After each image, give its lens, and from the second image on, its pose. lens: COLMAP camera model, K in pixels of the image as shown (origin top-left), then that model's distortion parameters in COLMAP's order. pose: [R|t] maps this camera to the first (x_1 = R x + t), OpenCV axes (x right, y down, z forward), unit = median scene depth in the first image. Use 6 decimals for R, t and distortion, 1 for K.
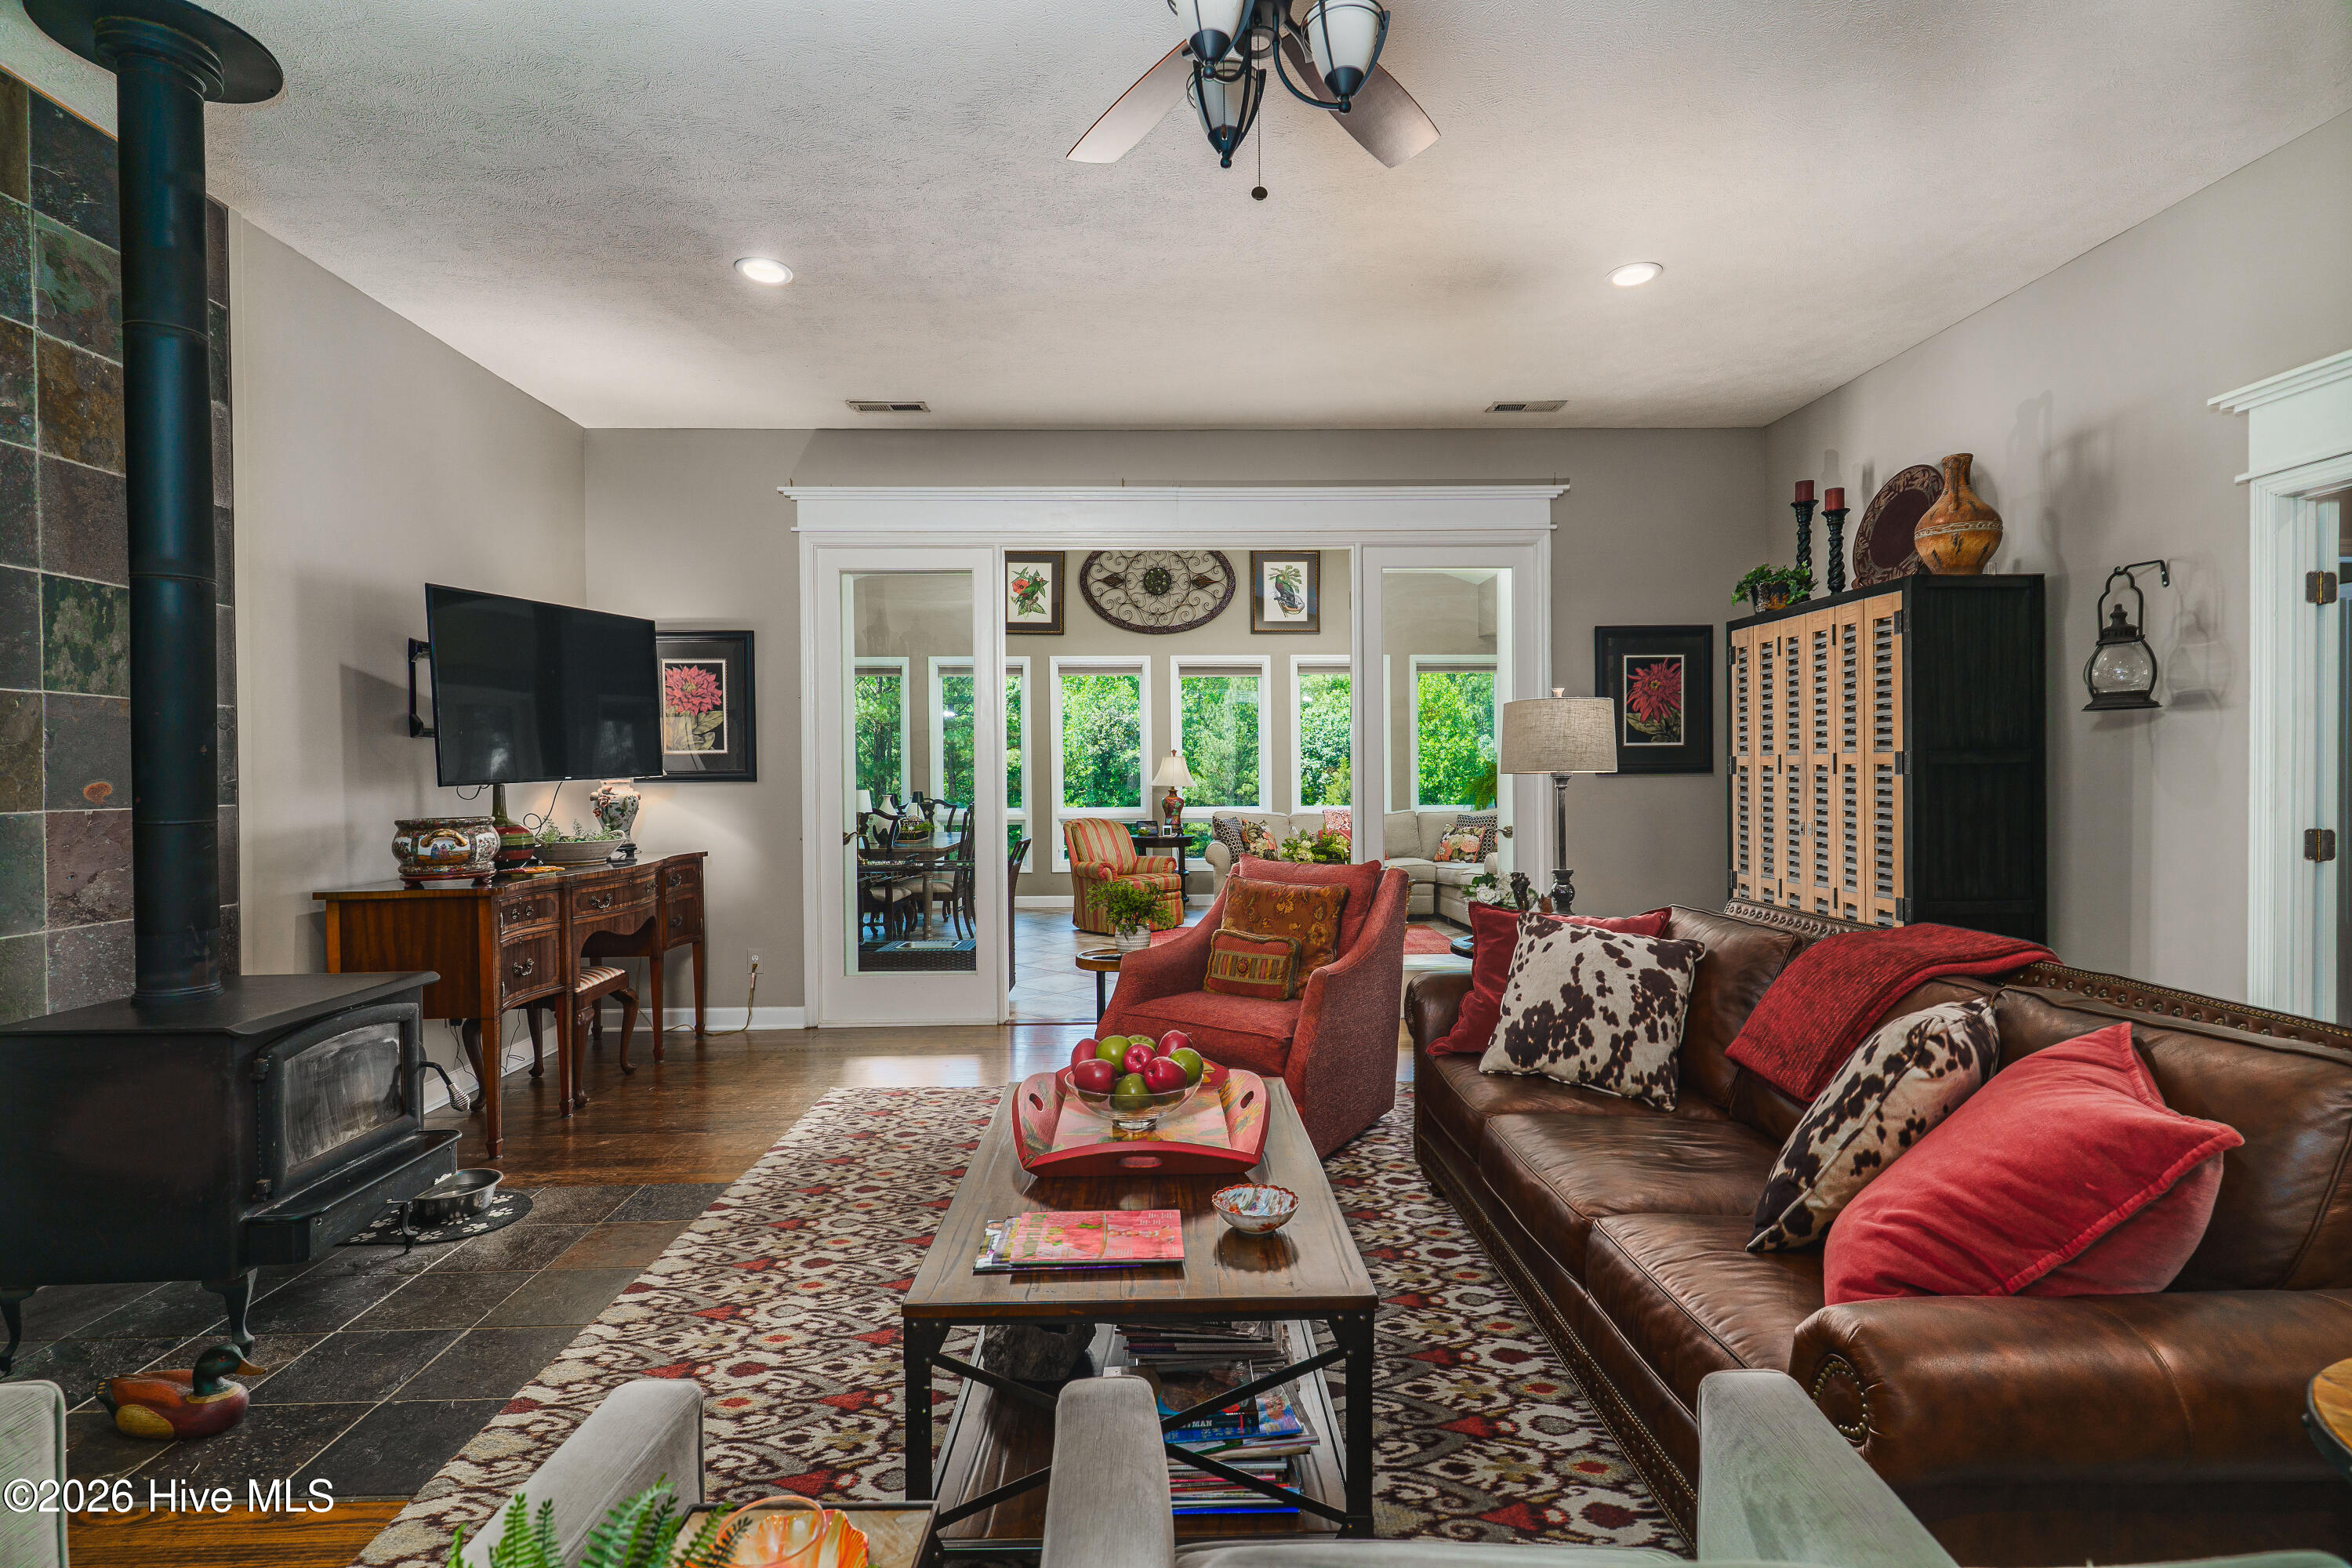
lens RADIAL K [[1123.3, 0, 1191.4], [0, 1123.3, 794.1], [0, 0, 1]] dist [-0.000369, -0.000669]
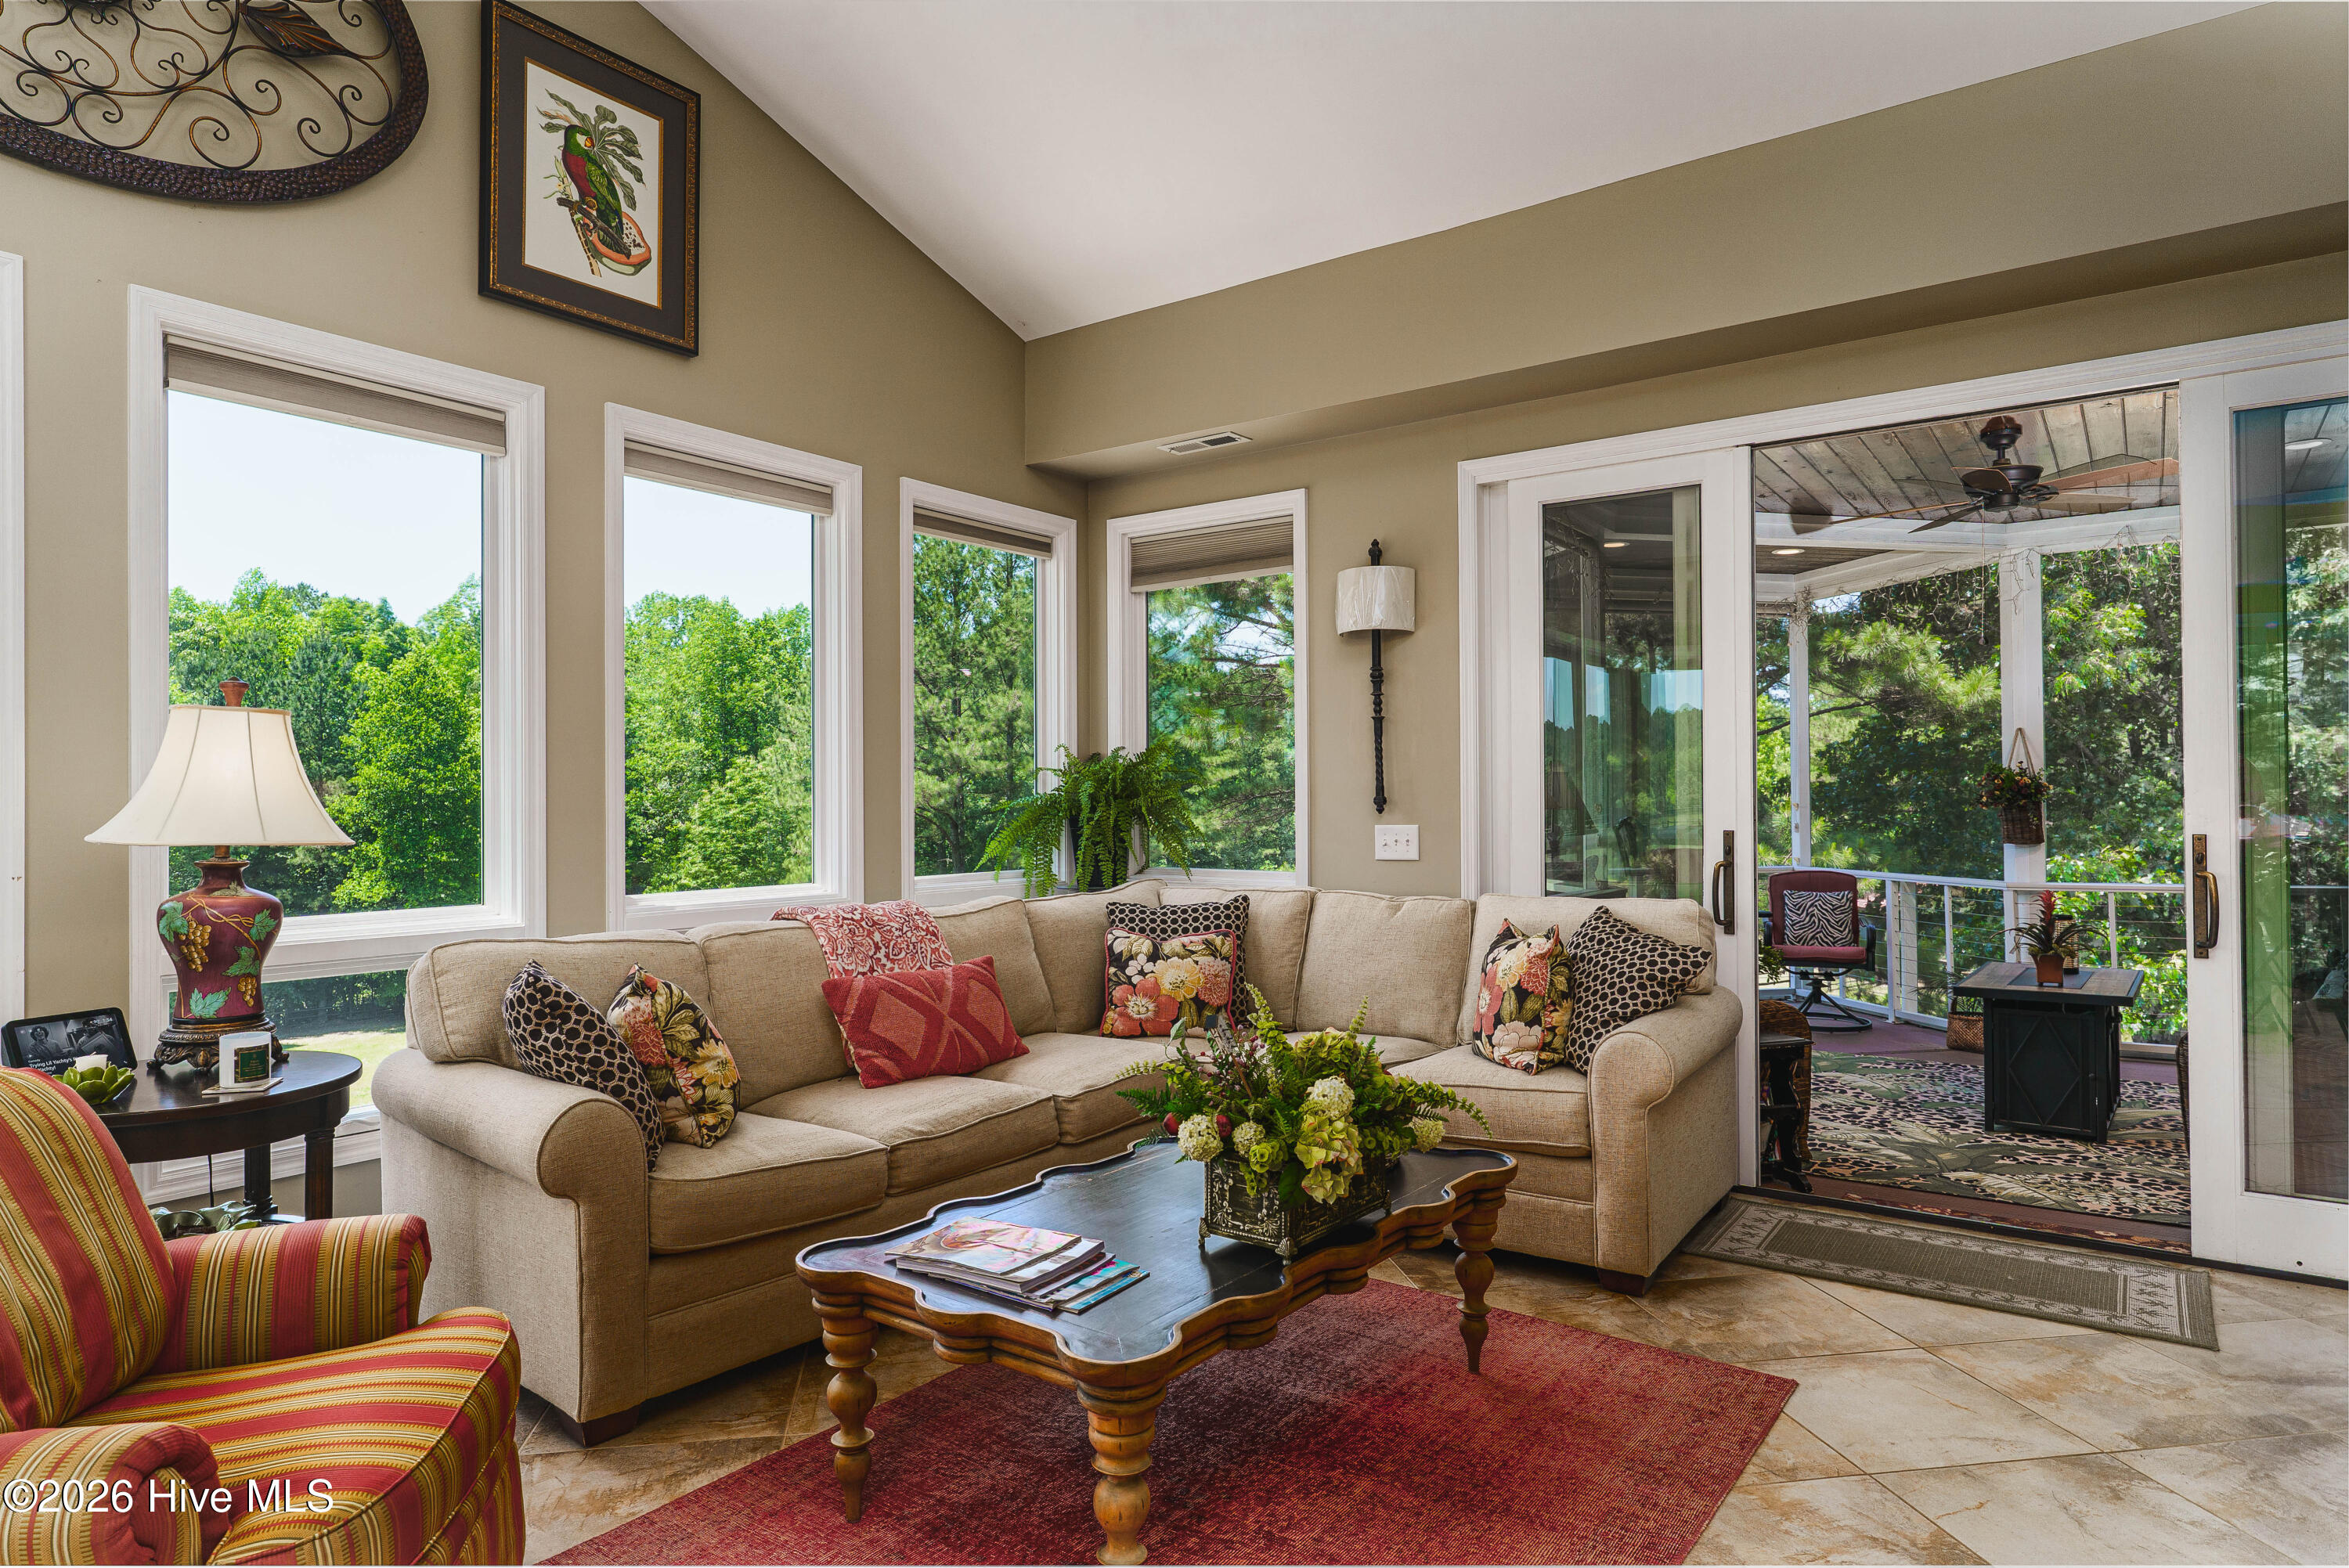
lens RADIAL K [[1360.2, 0, 1174.5], [0, 1360.2, 784.0], [0, 0, 1]] dist [-0.004279, 0.002322]
pose [[0.619938, 0.012275, 0.784554, -0.232313], [0.011877, 0.999616, -0.025025, -0.022433], [-0.784561, 0.024832, 0.619555, 1.469033]]
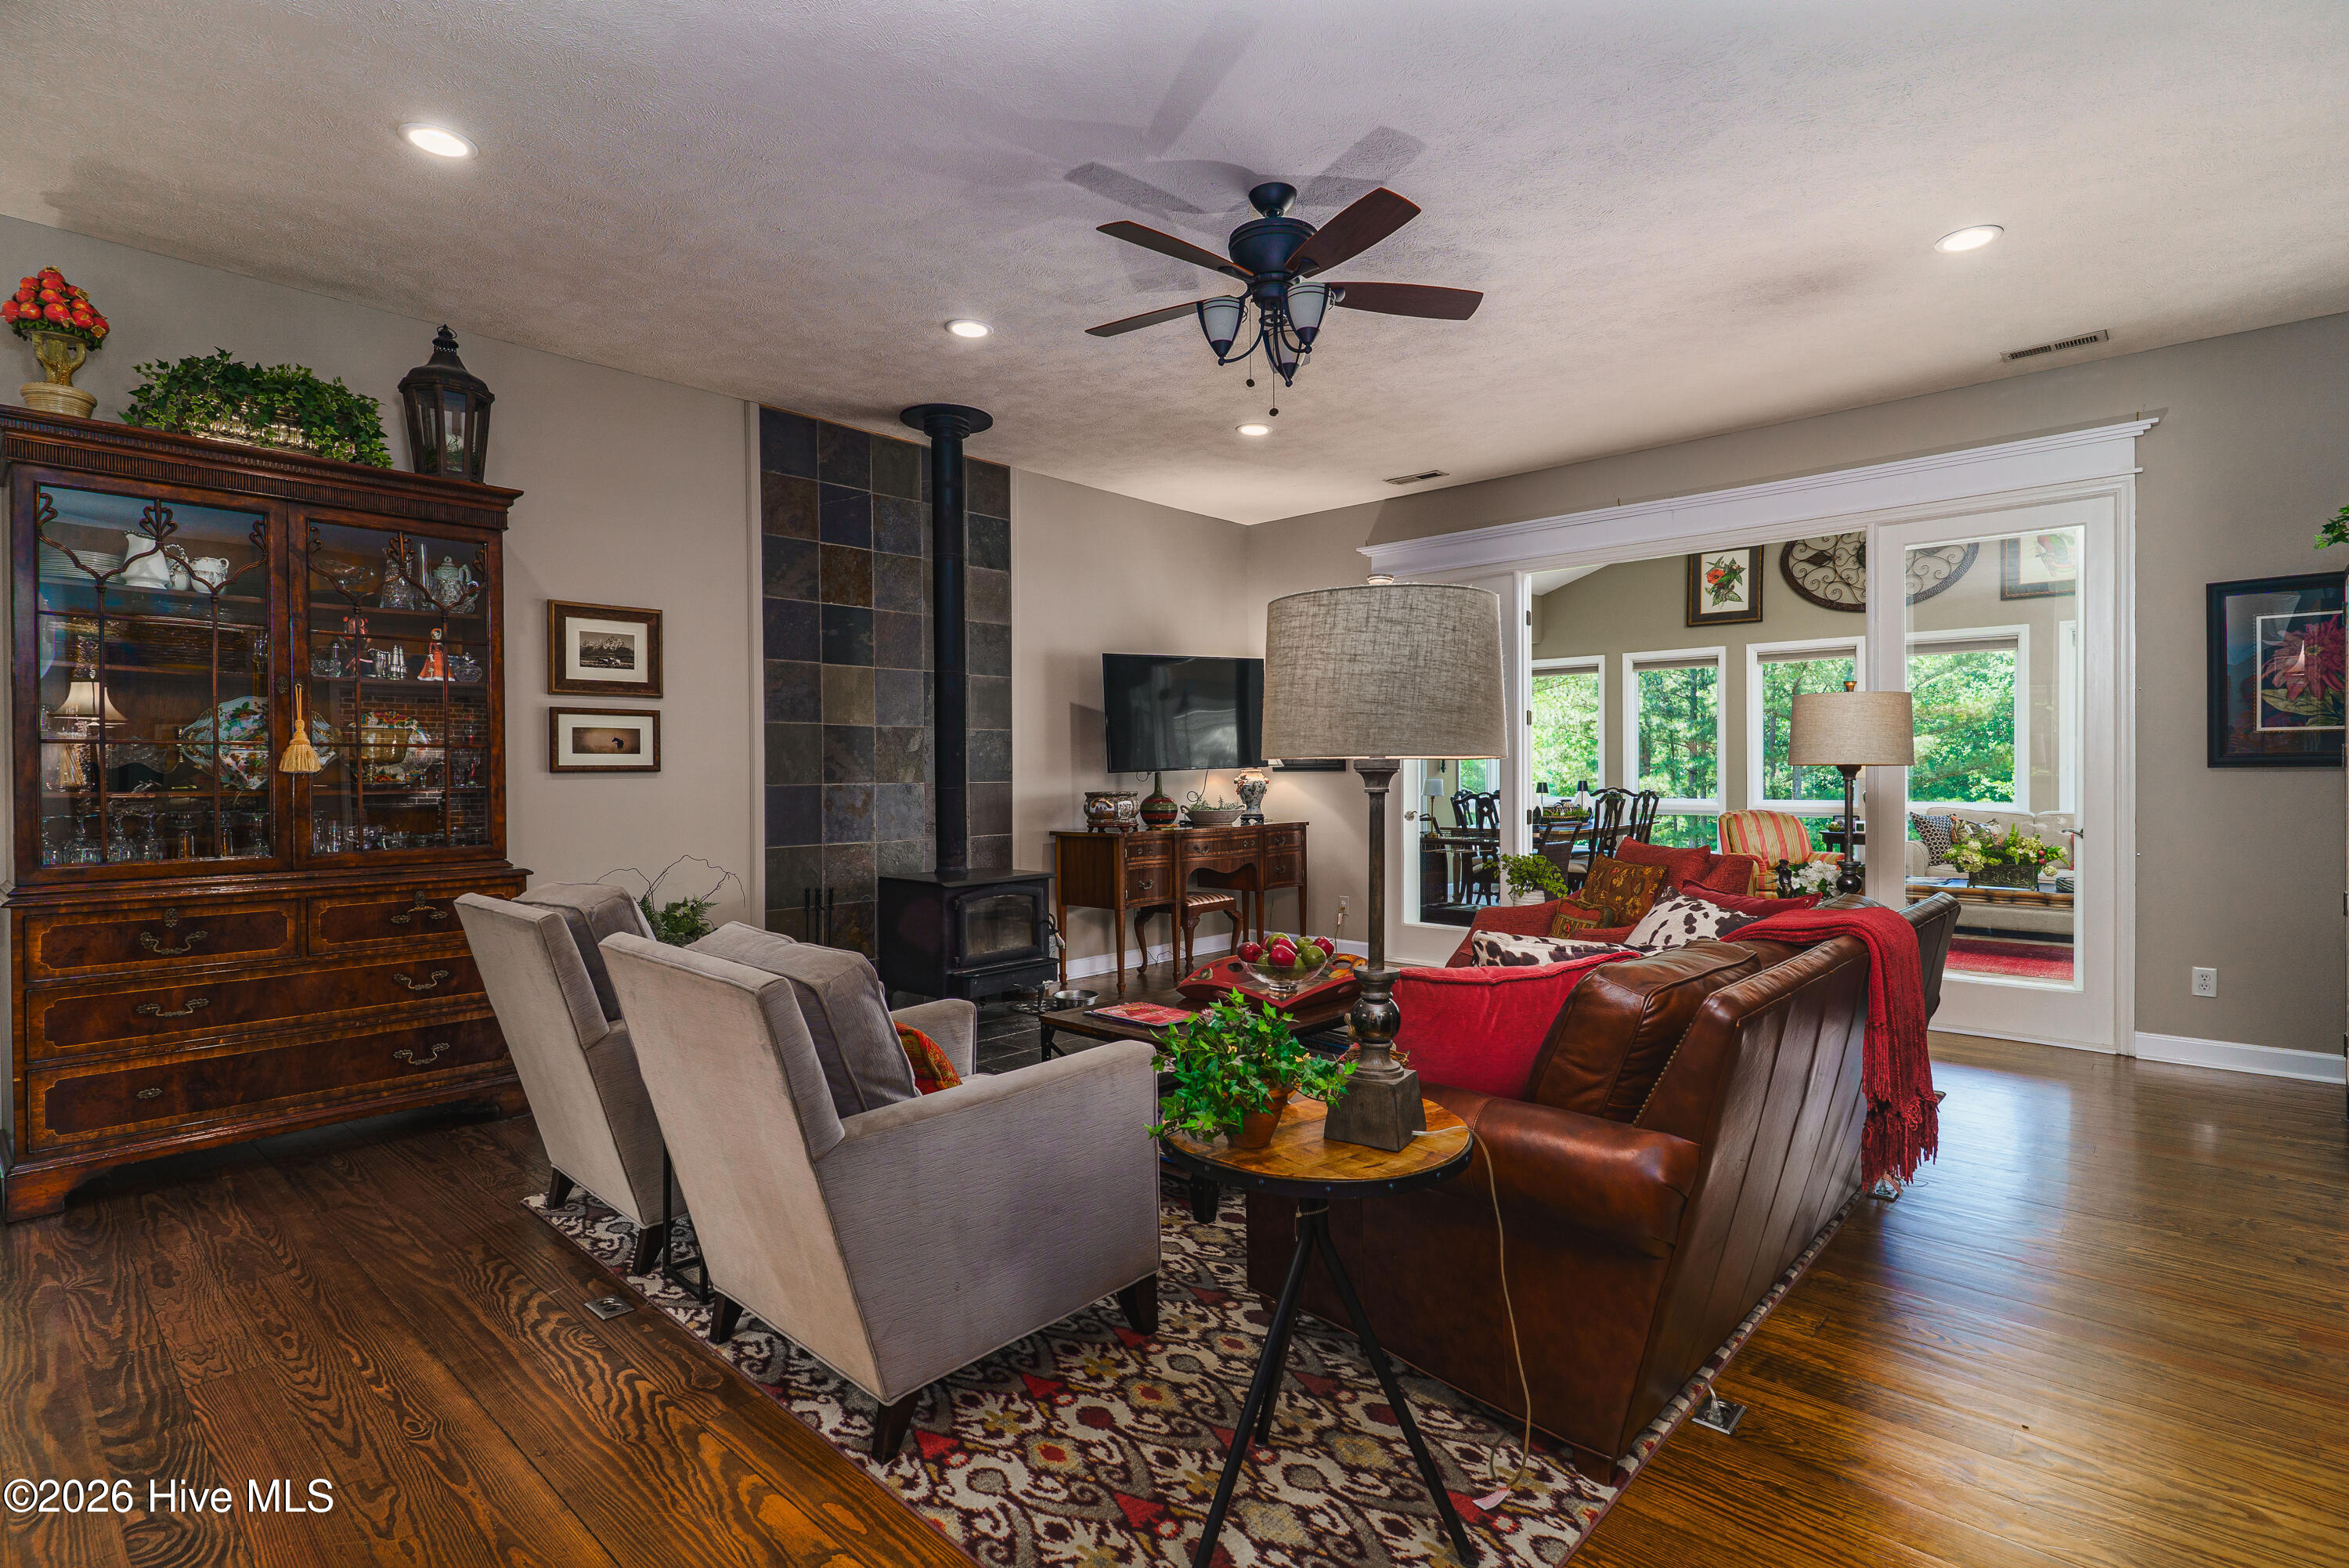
lens RADIAL K [[1143.9, 0, 1174.5], [0, 1143.9, 784.0], [0, 0, 1]] dist [-0.000306, -0.000038]
pose [[0.710959, 0.013087, -0.703111, 0.493508], [-0.013427, 0.999897, 0.005034, 0.000112], [0.703105, 0.005862, 0.711062, -0.124599]]
